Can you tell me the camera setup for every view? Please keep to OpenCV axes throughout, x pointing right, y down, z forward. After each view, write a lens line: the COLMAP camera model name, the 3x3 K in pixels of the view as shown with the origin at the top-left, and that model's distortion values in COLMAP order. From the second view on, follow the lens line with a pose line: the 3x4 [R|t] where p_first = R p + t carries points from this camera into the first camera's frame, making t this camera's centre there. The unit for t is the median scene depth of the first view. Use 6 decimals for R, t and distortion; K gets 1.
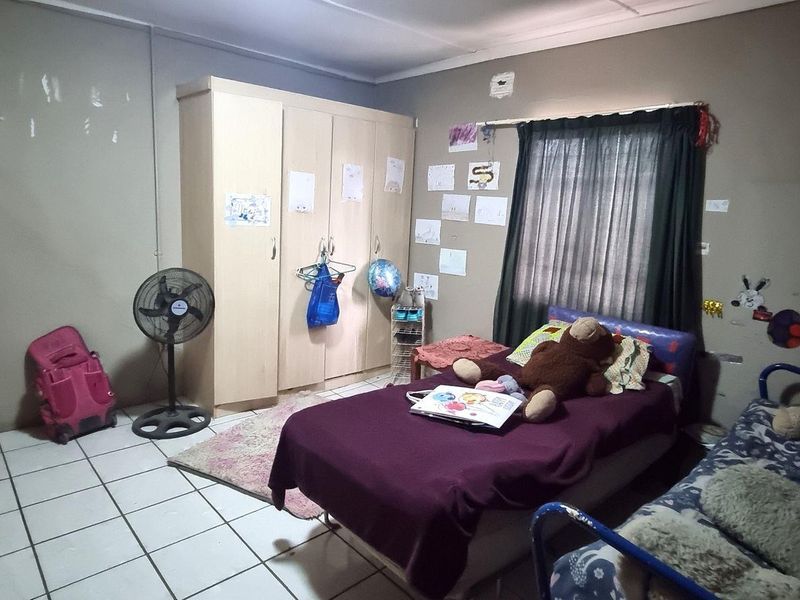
lens RADIAL K [[509.5, 0, 402.9], [0, 509.5, 287.7], [0, 0, 1]] dist [-0.001784, 0.018897]
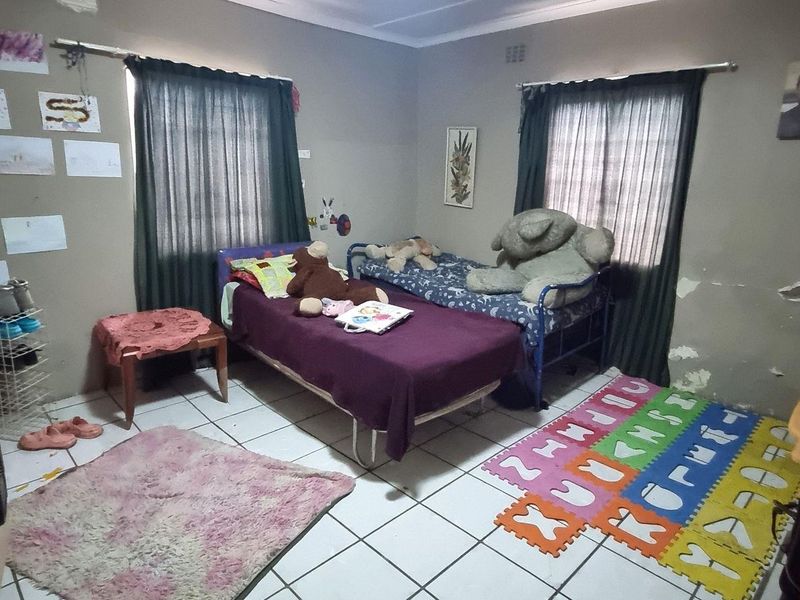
lens RADIAL K [[509.5, 0, 402.9], [0, 509.5, 287.7], [0, 0, 1]] dist [-0.001784, 0.018897]
pose [[-0.022265, -0.275067, 0.961167, -0.700793], [0.136955, 0.951503, 0.275474, -0.119603], [-0.990327, 0.137770, 0.016487, 0.560183]]
